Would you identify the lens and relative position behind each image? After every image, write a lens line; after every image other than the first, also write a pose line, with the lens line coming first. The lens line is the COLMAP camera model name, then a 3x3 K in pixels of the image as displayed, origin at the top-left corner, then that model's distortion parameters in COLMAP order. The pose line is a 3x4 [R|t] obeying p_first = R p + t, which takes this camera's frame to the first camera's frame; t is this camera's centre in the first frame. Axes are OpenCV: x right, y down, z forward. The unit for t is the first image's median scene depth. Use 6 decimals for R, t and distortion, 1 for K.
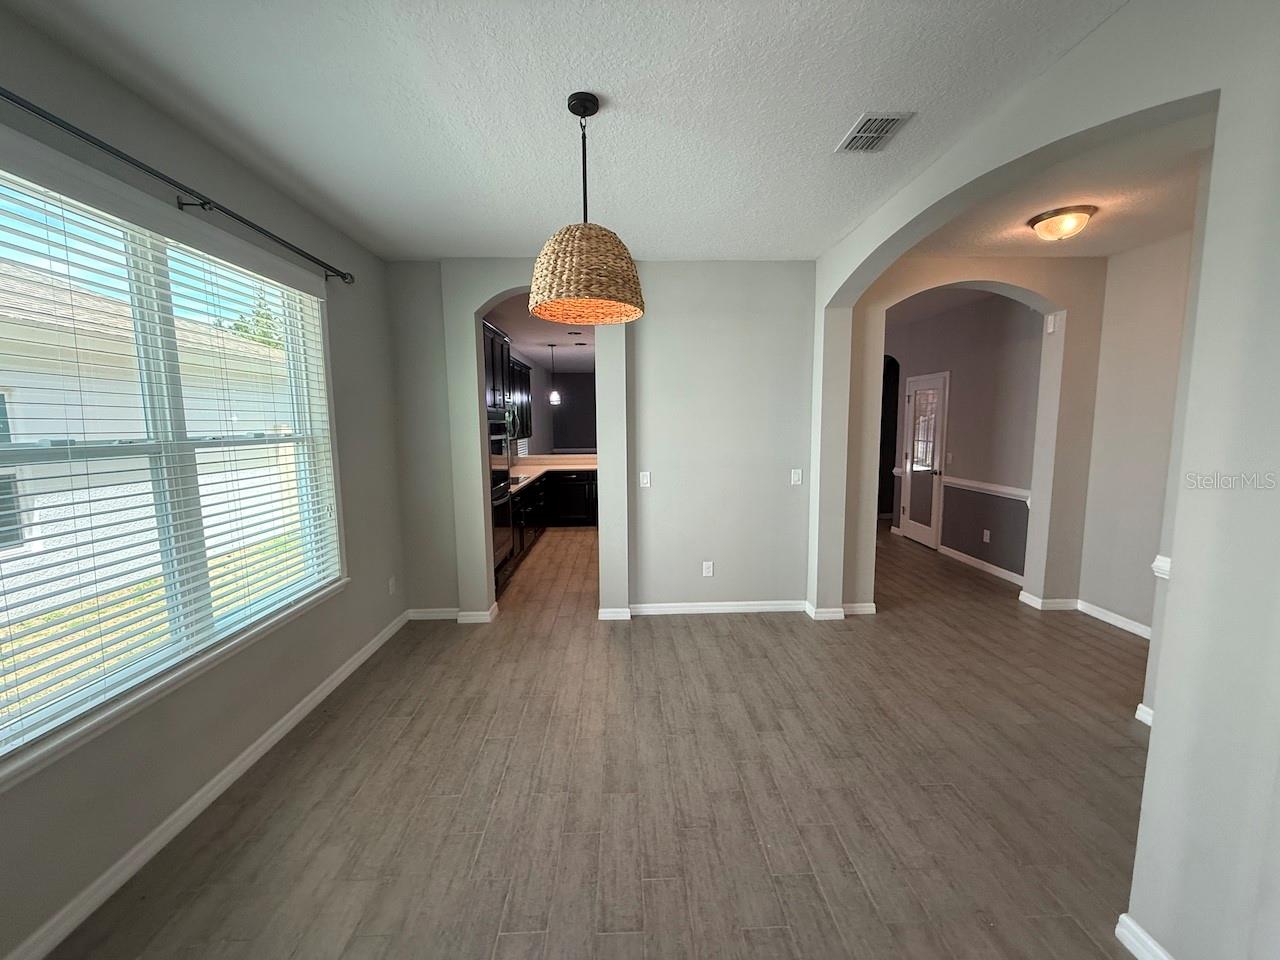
lens RADIAL K [[510.8, 0, 640.0], [0, 510.8, 480.0], [0, 0, 1]] dist [0.000763, 0.000239]
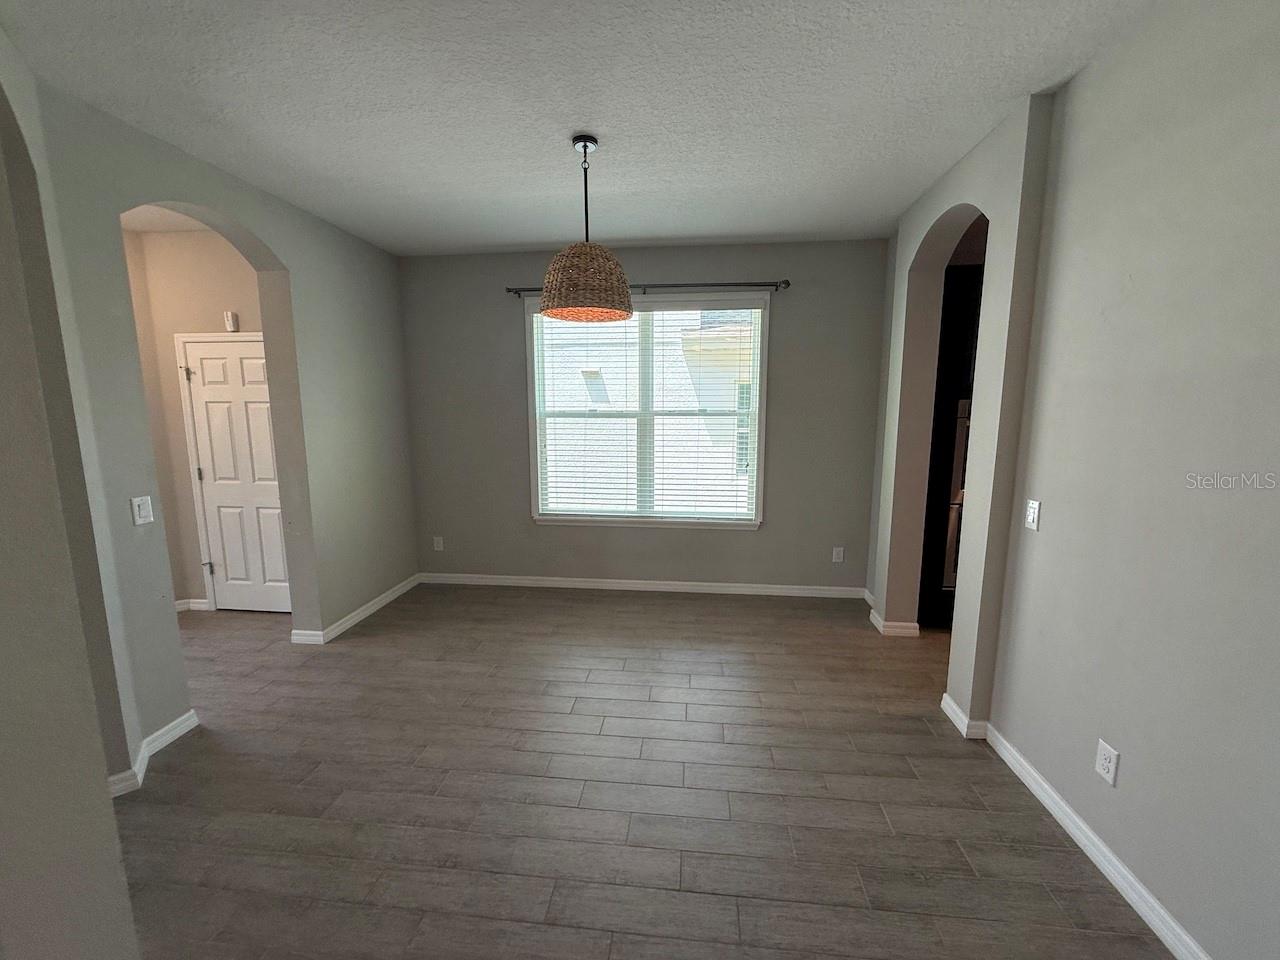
lens RADIAL K [[507.3, 0, 640.0], [0, 507.3, 480.0], [0, 0, 1]] dist [-0.001215, -0.000481]
pose [[-0.143338, 0.152972, -0.977780, 0.959073], [-0.111159, 0.979242, 0.169497, -0.132796], [0.983411, 0.132984, -0.123358, 1.122139]]
